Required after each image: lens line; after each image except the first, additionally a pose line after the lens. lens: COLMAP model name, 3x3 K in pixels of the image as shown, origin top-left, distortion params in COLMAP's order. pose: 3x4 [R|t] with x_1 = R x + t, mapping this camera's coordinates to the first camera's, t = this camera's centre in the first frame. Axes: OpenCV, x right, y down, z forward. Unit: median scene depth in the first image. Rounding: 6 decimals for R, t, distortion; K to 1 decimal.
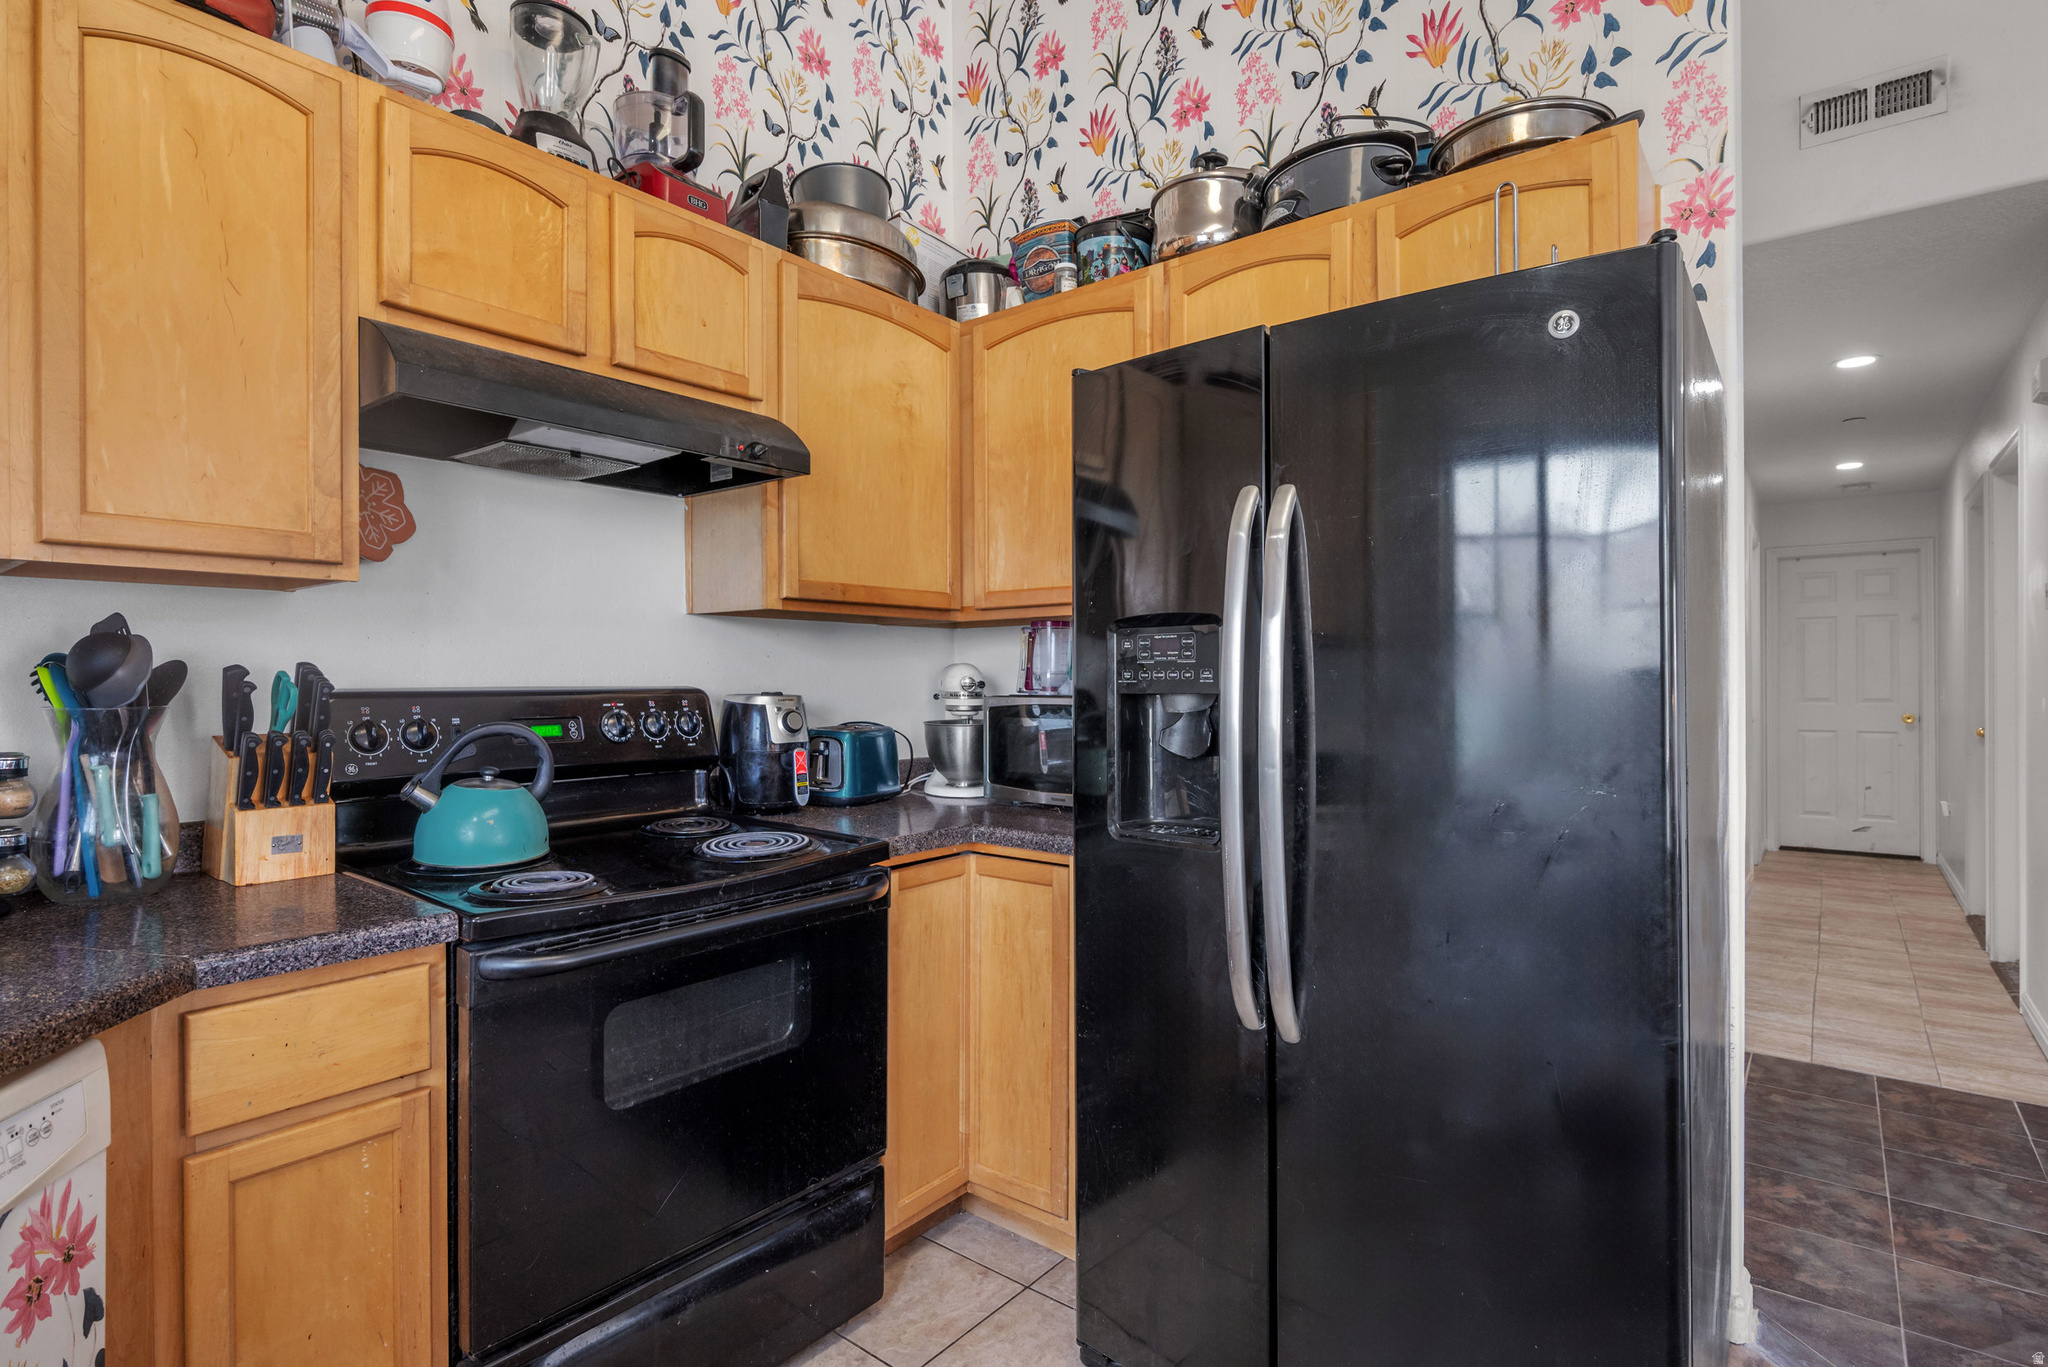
lens RADIAL K [[1006.6, 0, 1022.9], [0, 1006.6, 686.8], [0, 0, 1]] dist [-0.000102, -0.000046]
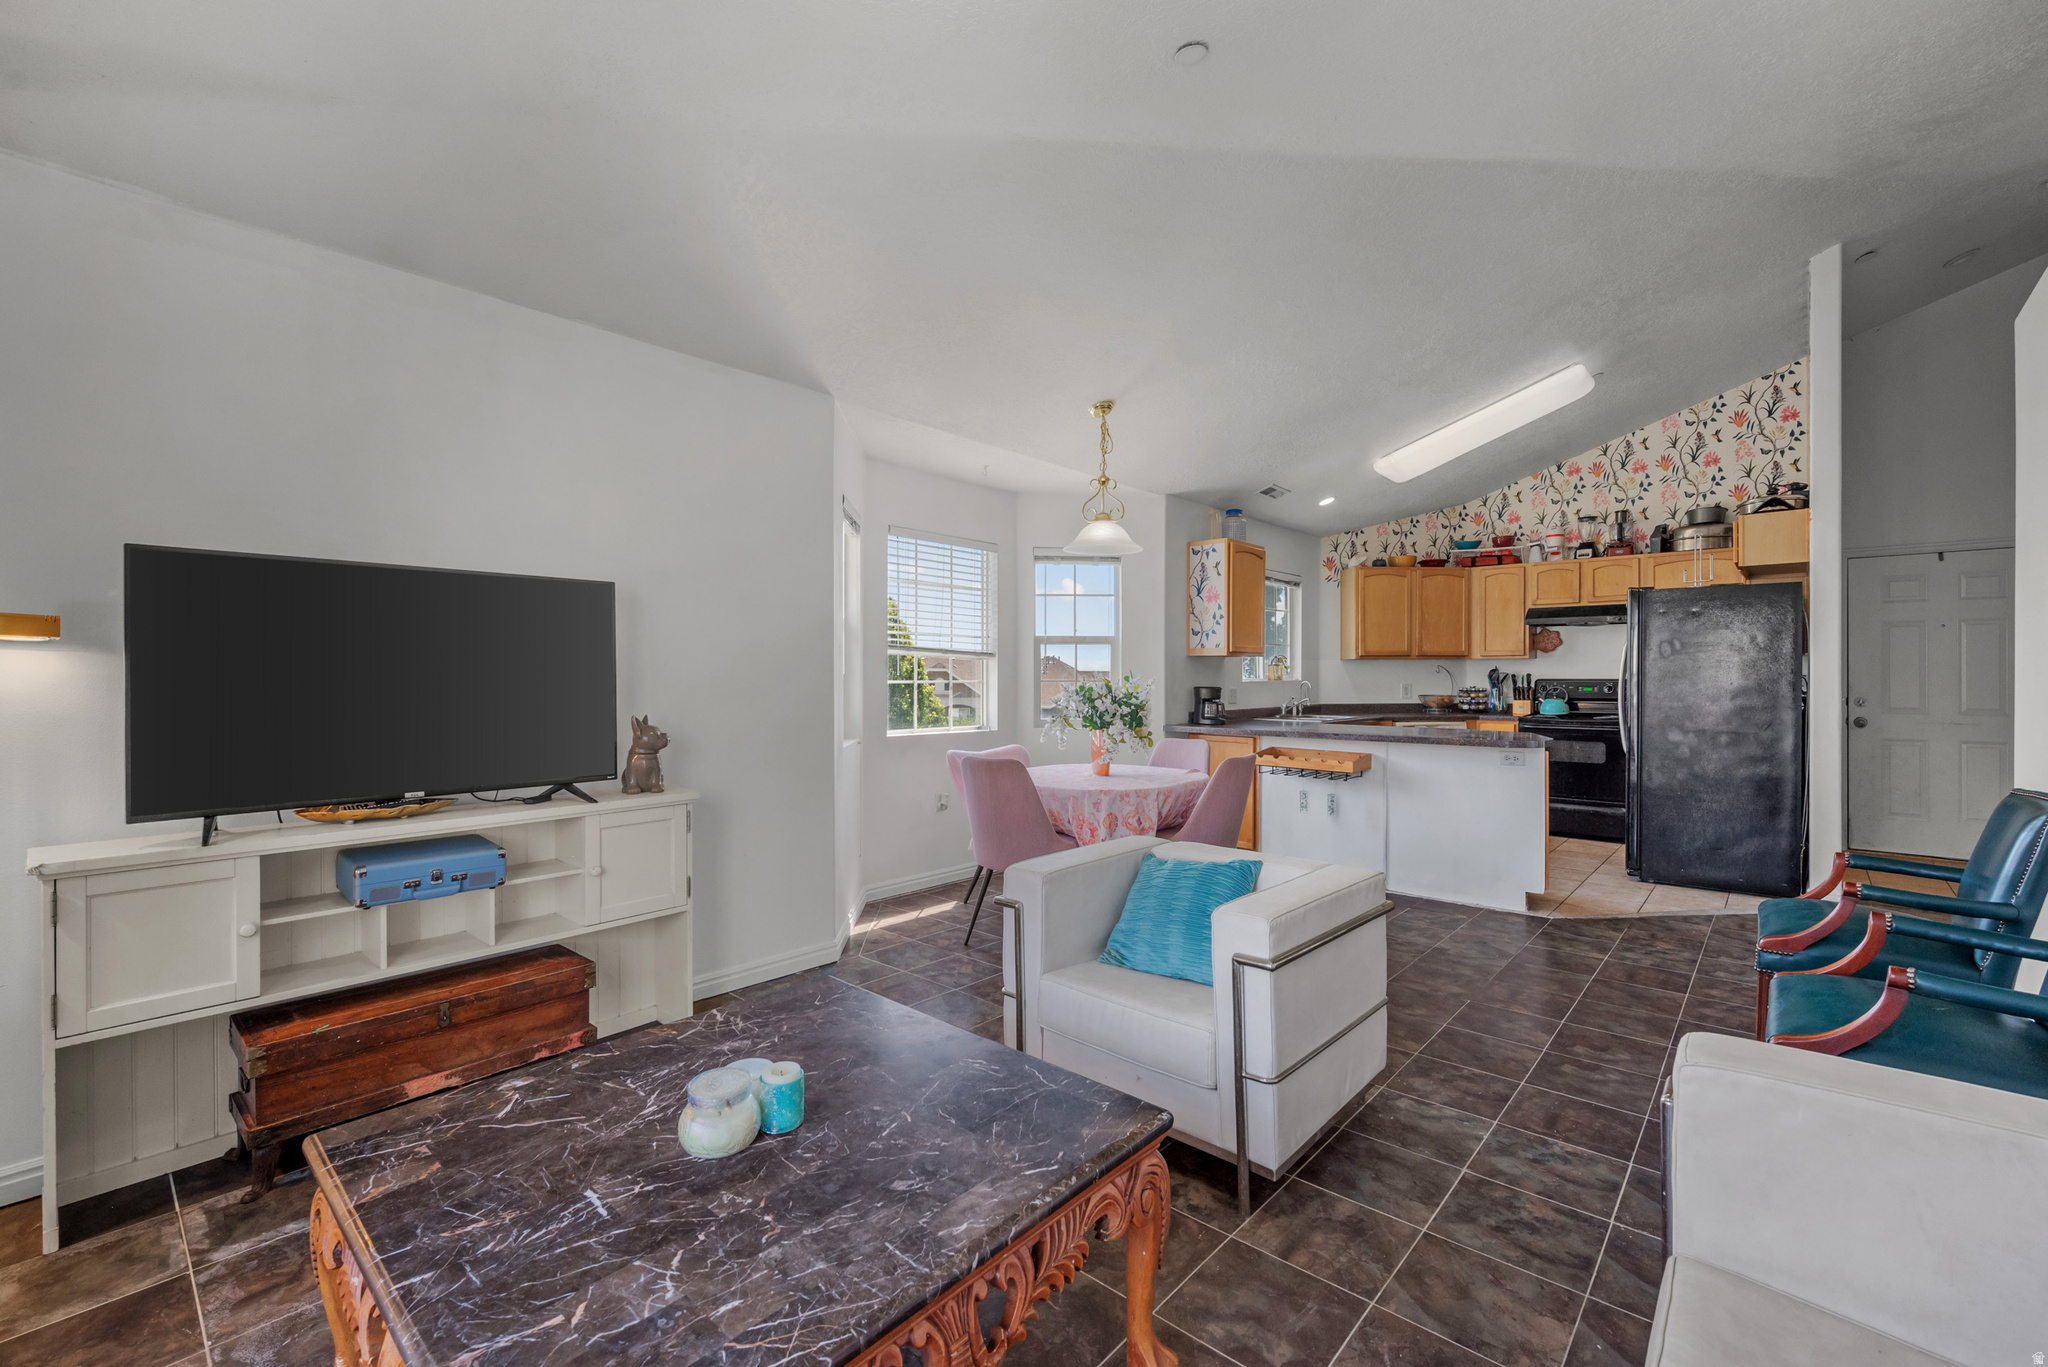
lens RADIAL K [[879.8, 0, 1025.0], [0, 879.8, 684.9], [0, 0, 1]] dist [-0.008079, -0.000151]
pose [[-0.061870, 0.014642, -0.997977, 4.237094], [-0.010501, 0.999827, 0.015320, -0.007164], [0.998029, 0.011427, -0.061706, -1.395764]]
